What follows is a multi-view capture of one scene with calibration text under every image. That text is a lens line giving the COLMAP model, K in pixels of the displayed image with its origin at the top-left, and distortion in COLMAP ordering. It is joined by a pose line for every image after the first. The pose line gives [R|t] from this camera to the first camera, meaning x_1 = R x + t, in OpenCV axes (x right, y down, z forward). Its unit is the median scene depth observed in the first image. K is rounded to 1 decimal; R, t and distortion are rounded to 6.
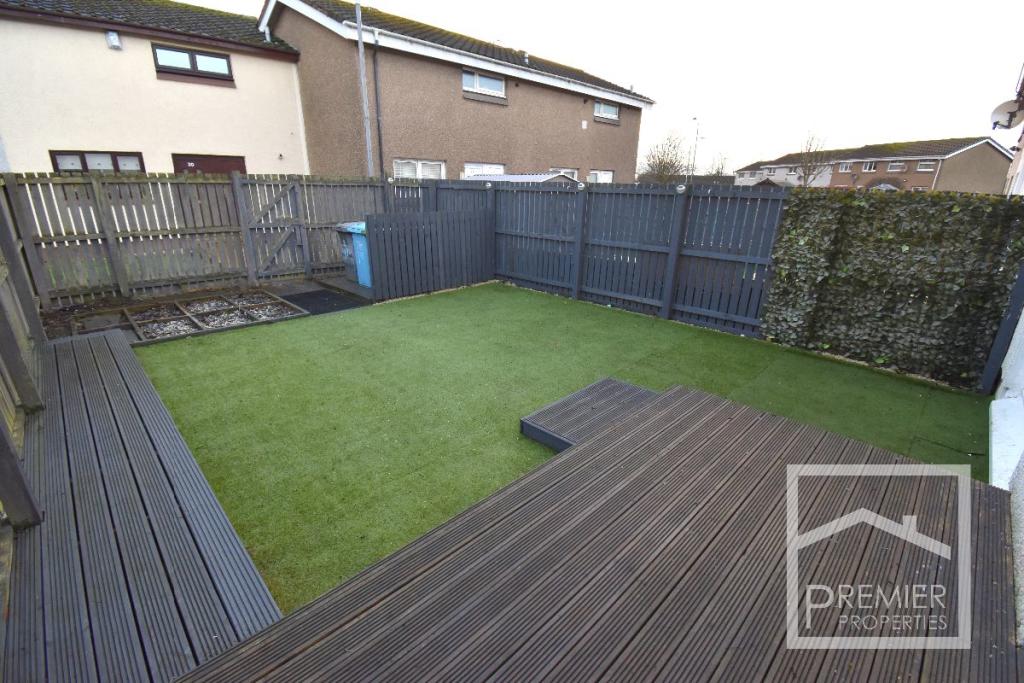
lens RADIAL K [[457.2, 0, 512.0], [0, 457.2, 341.5], [0, 0, 1]] dist [0.022159, -0.026284]
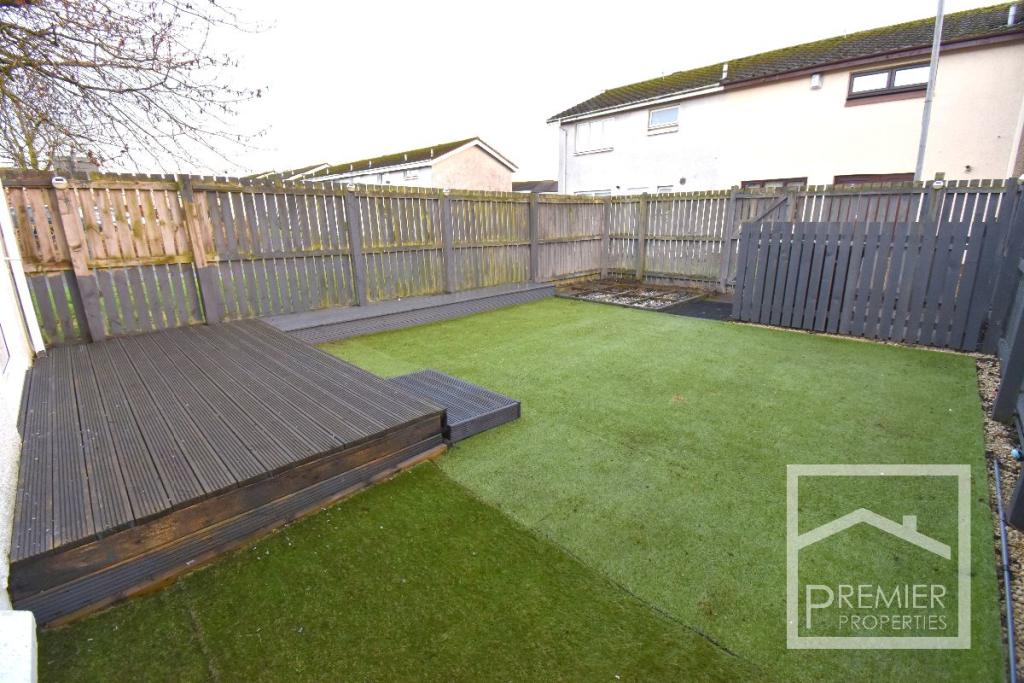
lens RADIAL K [[457.2, 0, 512.0], [0, 457.2, 341.5], [0, 0, 1]] dist [0.022159, -0.026284]
pose [[0.000544, 0.243539, -0.969891, 0.408275], [-0.311861, 0.921562, 0.231229, -0.085645], [0.950128, 0.302345, 0.076451, 0.375852]]
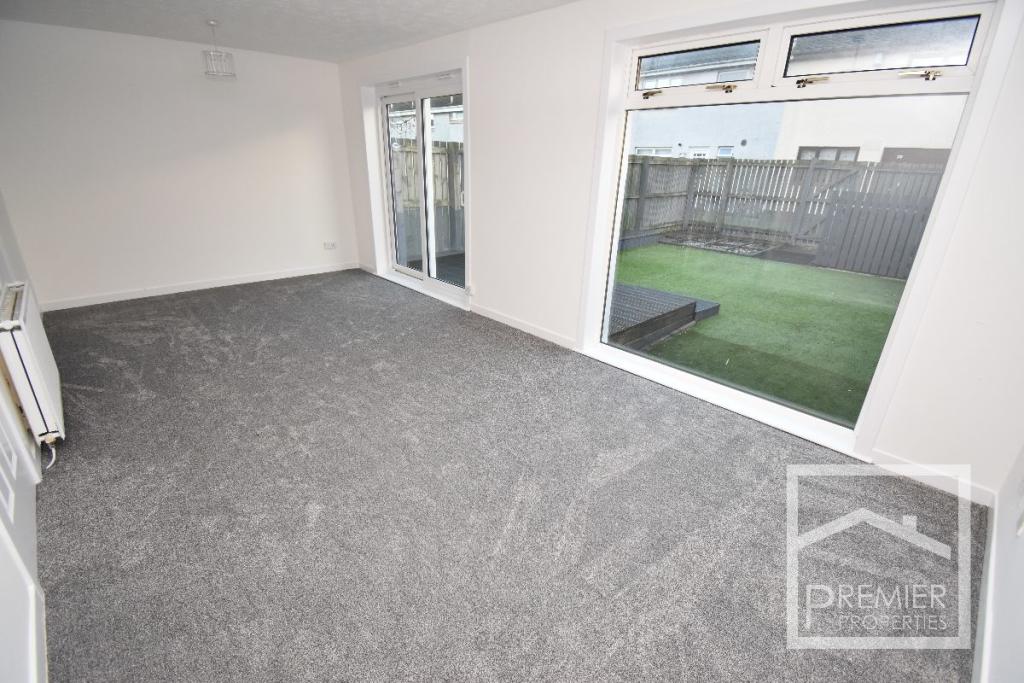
lens RADIAL K [[457.2, 0, 512.0], [0, 457.2, 341.5], [0, 0, 1]] dist [0.022159, -0.026284]
pose [[-0.010678, 0.349906, -0.936724, 0.632066], [-0.349539, 0.876374, 0.331347, -0.024901], [0.936861, 0.330959, 0.112947, 0.137107]]
